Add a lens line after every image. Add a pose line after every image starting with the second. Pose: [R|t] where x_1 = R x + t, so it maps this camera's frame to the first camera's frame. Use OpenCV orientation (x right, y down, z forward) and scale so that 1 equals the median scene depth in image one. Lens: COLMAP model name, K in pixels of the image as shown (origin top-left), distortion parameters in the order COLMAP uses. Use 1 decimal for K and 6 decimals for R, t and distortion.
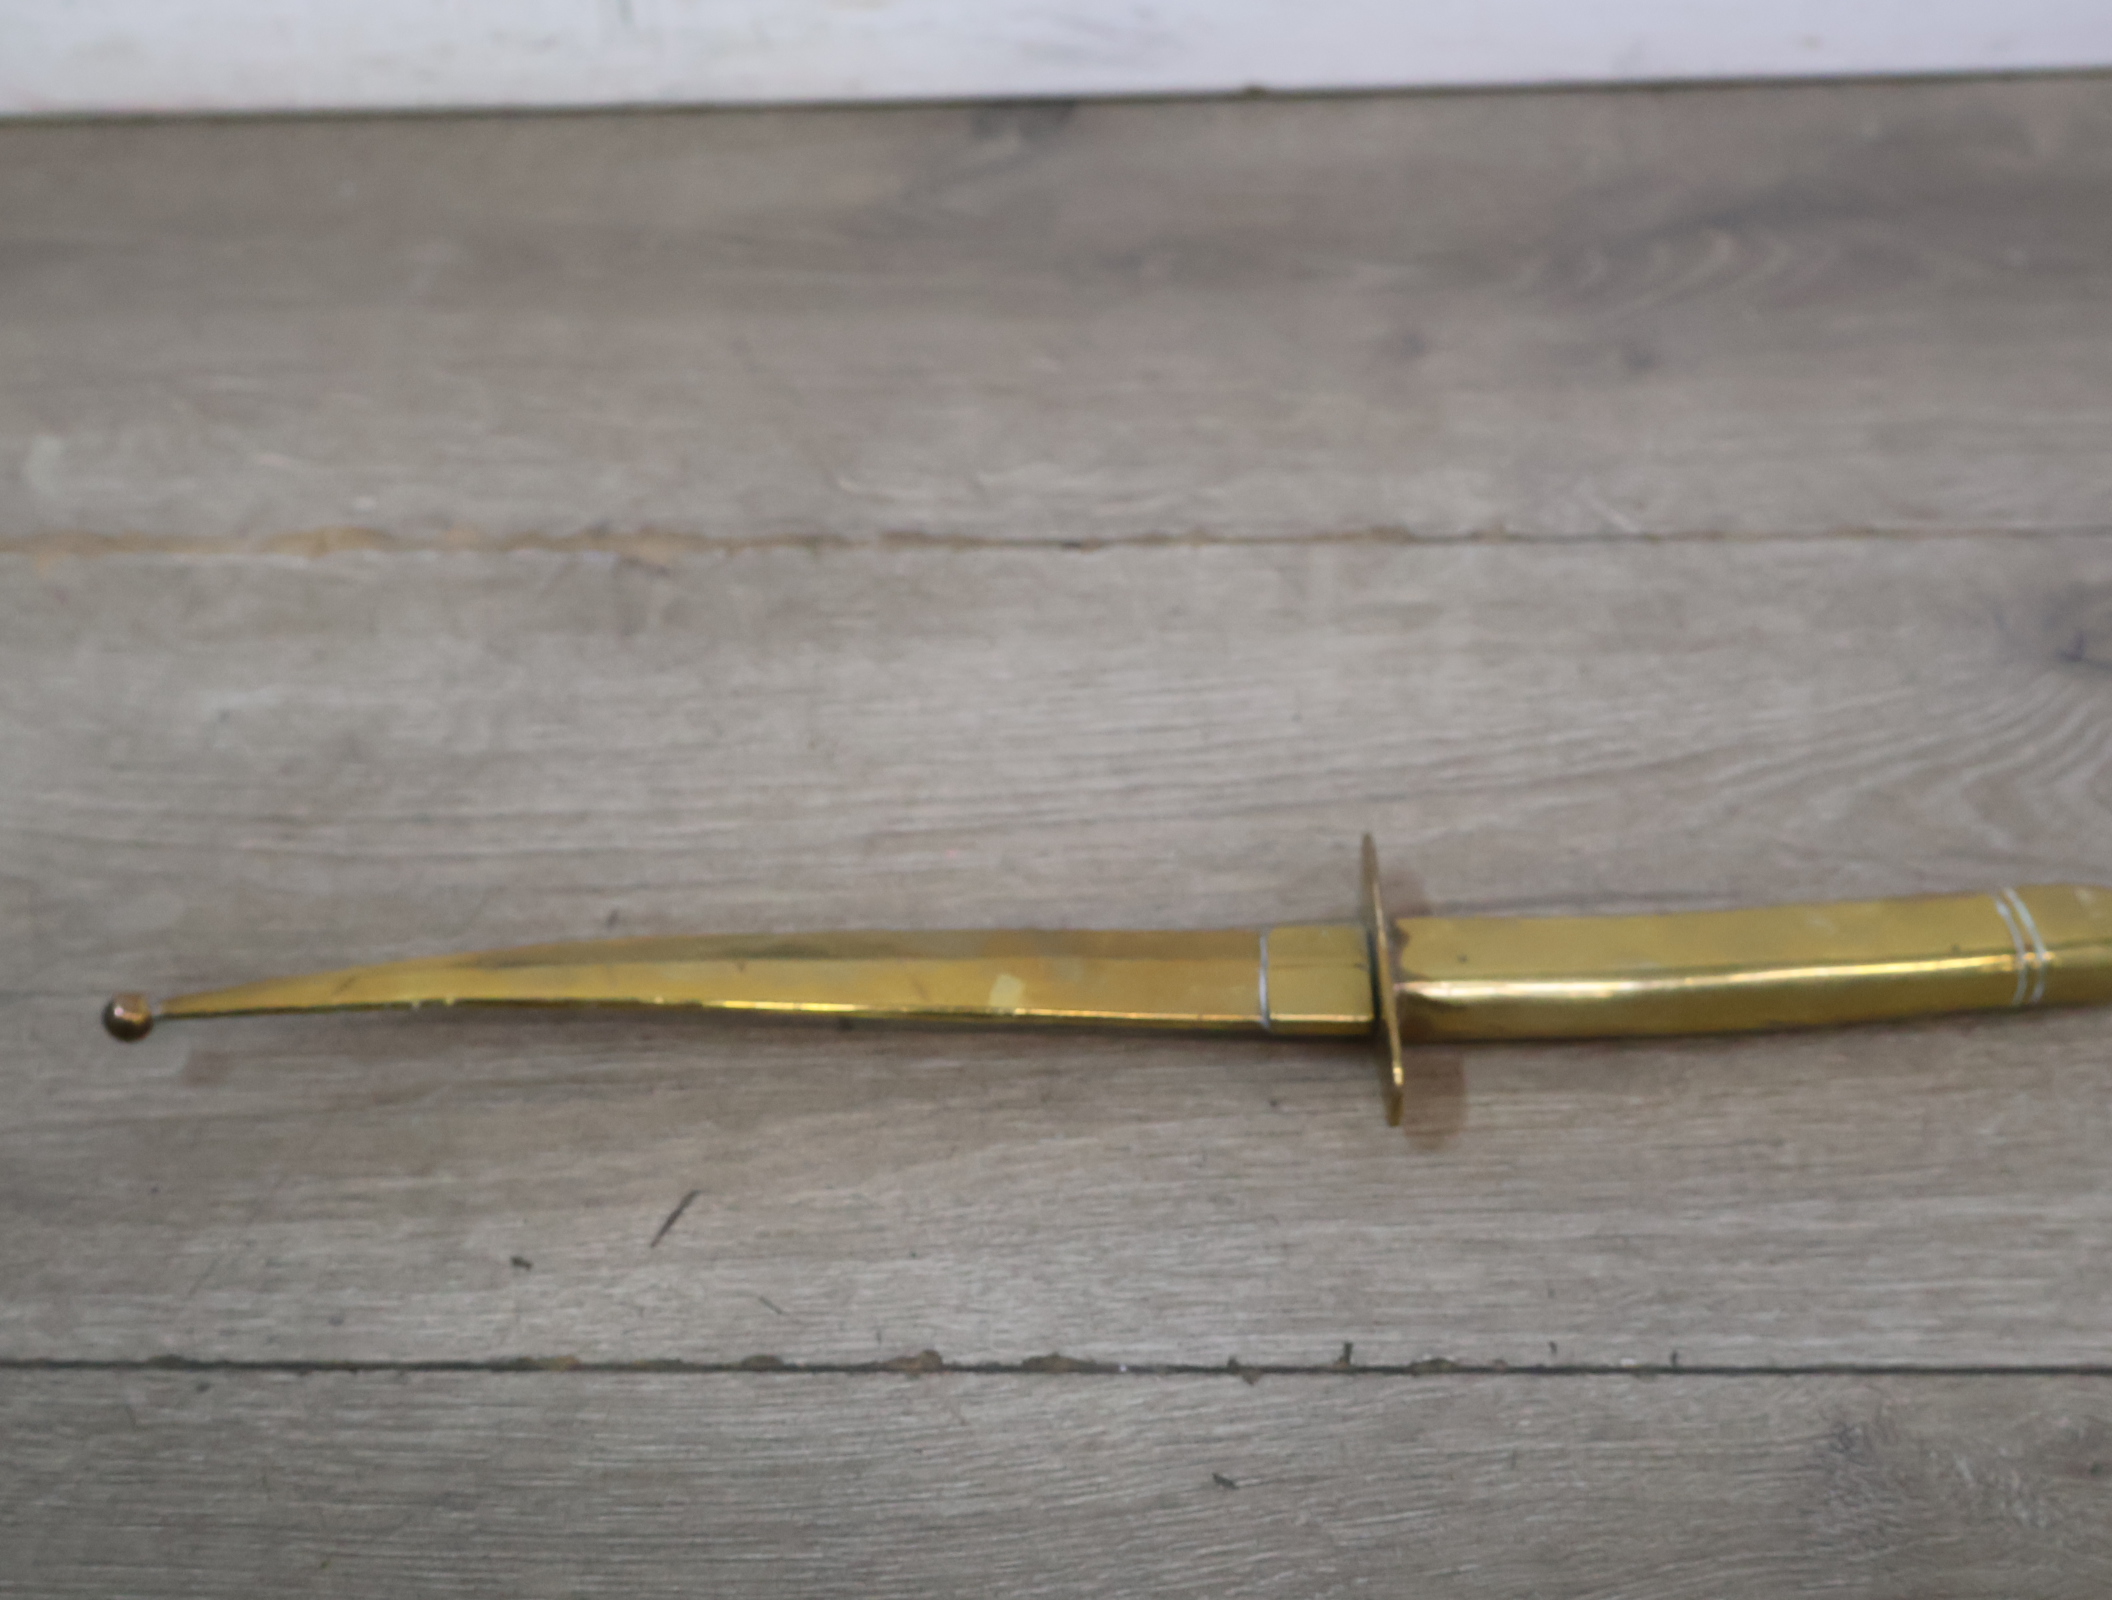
lens RADIAL K [[2887.8, 0, 1046.5], [0, 2887.8, 803.5], [0, 0, 1]] dist [0.015604, 0.000000]
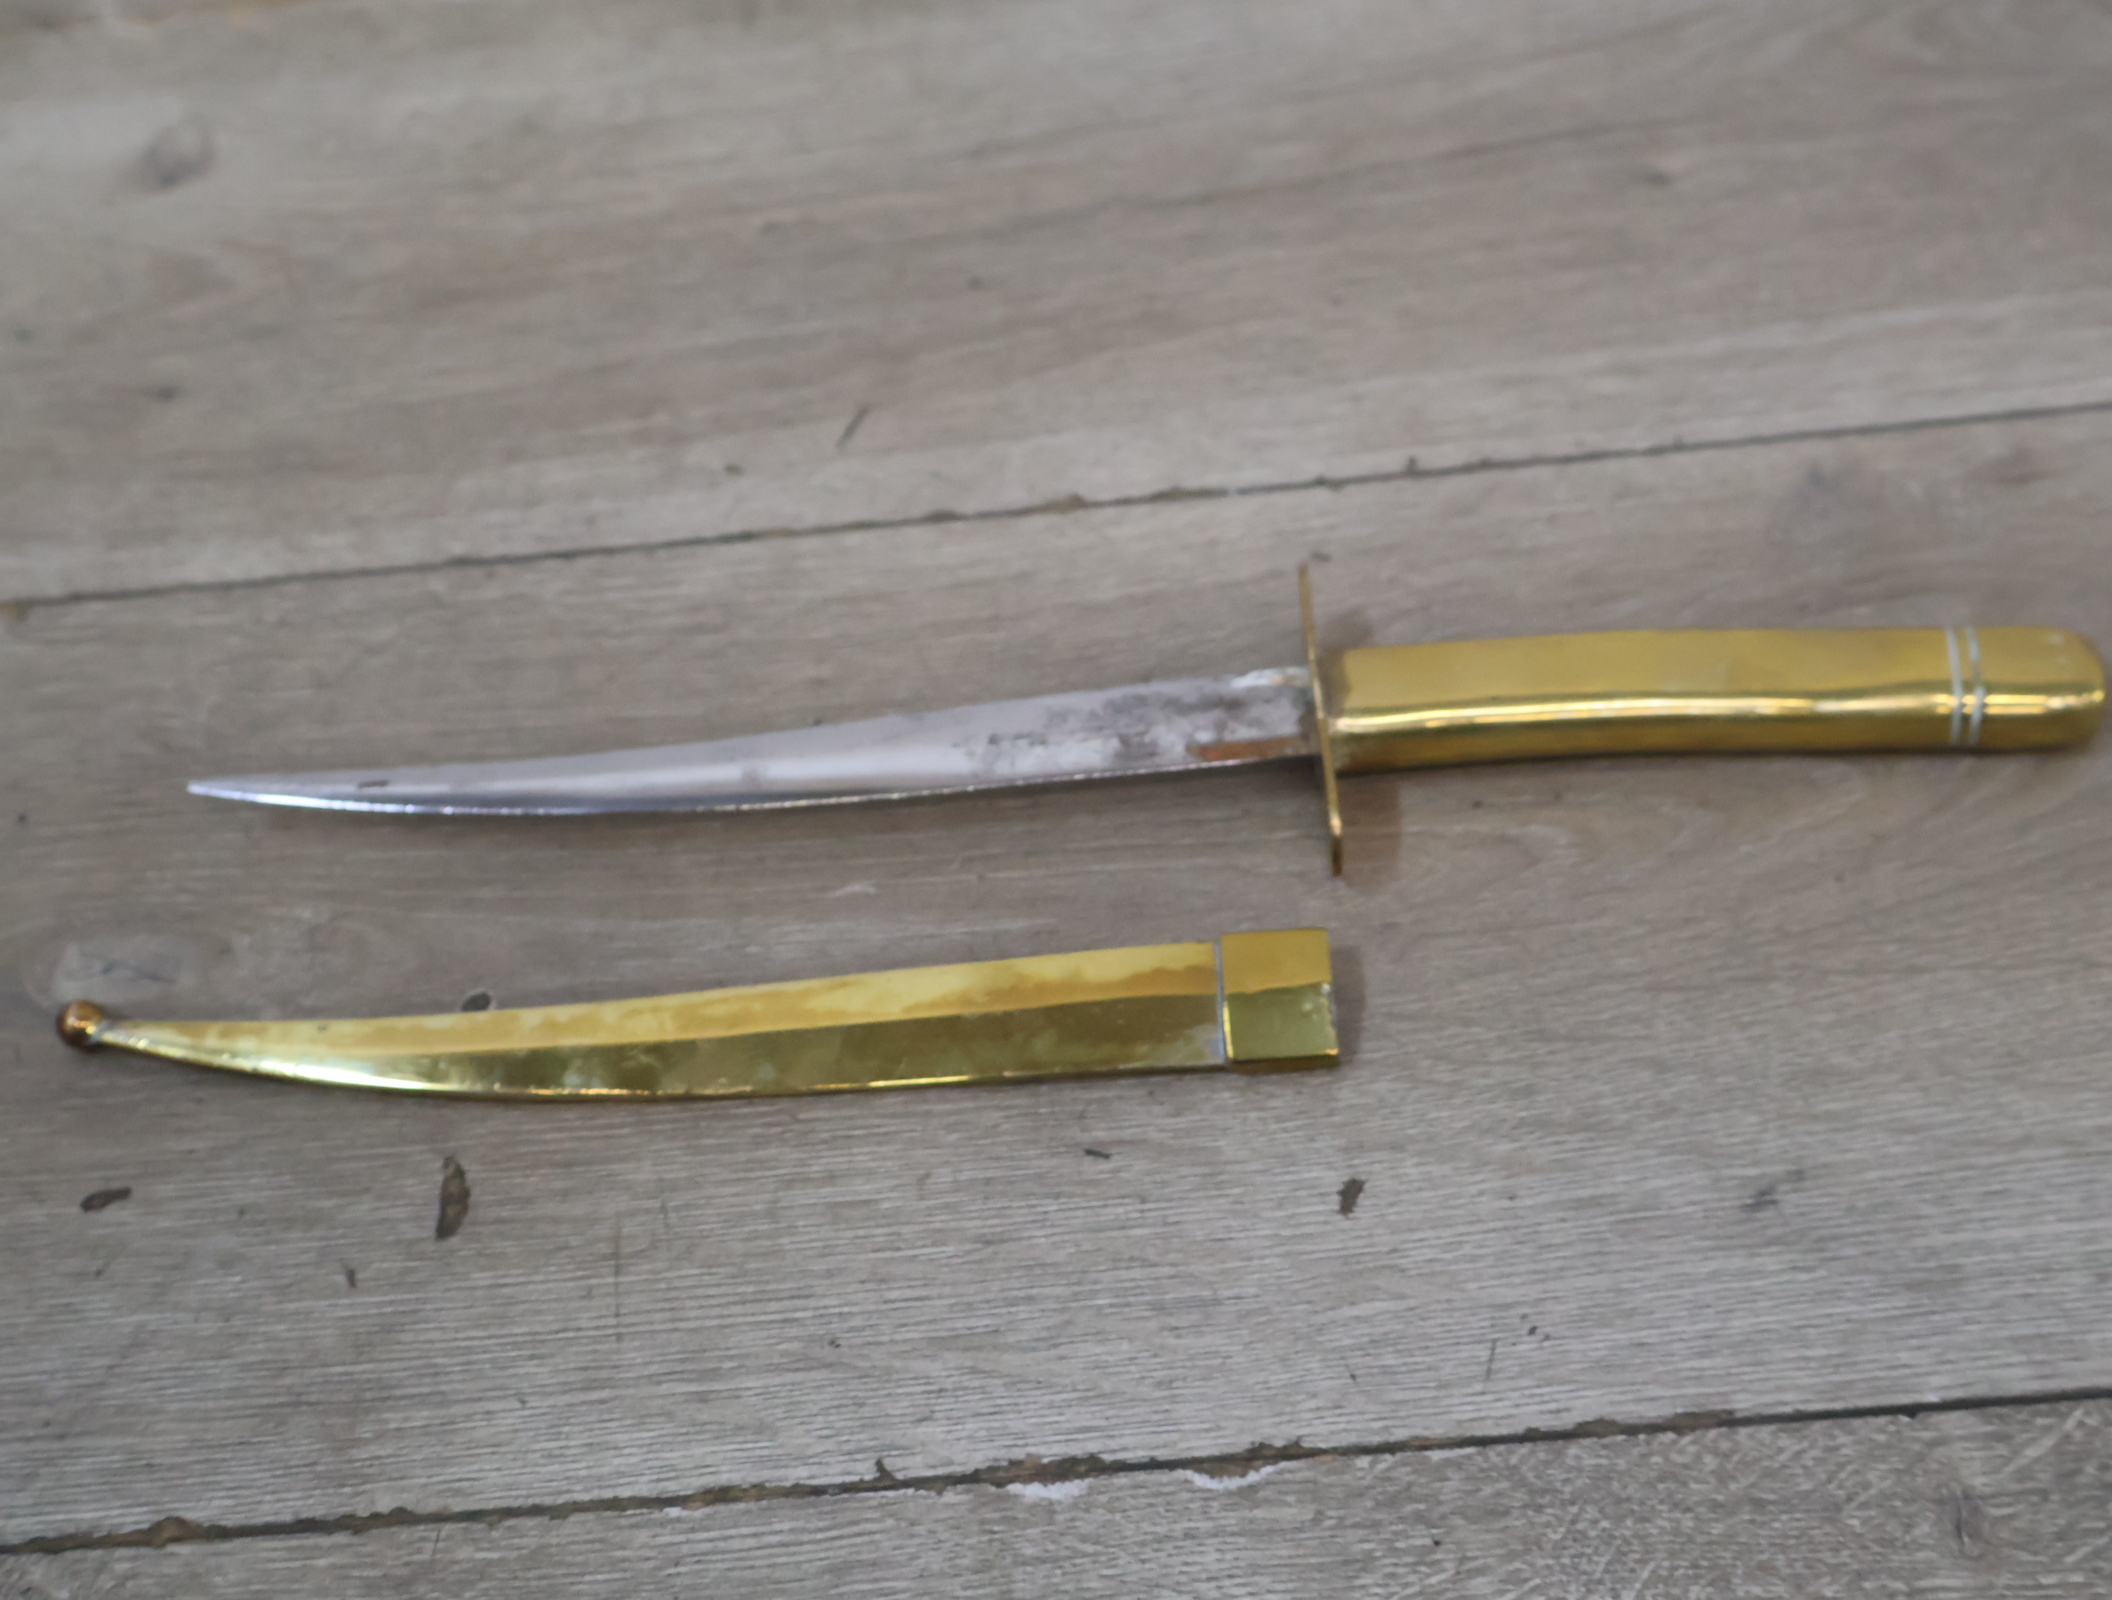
lens RADIAL K [[2887.8, 0, 1063.6], [0, 2887.8, 798.2], [0, 0, 1]] dist [0.015604, 0.000000]
pose [[0.996212, -0.086290, -0.010756, -0.040500], [0.086871, 0.993099, 0.078790, 0.208468], [0.003883, -0.079426, 0.996833, -0.224760]]
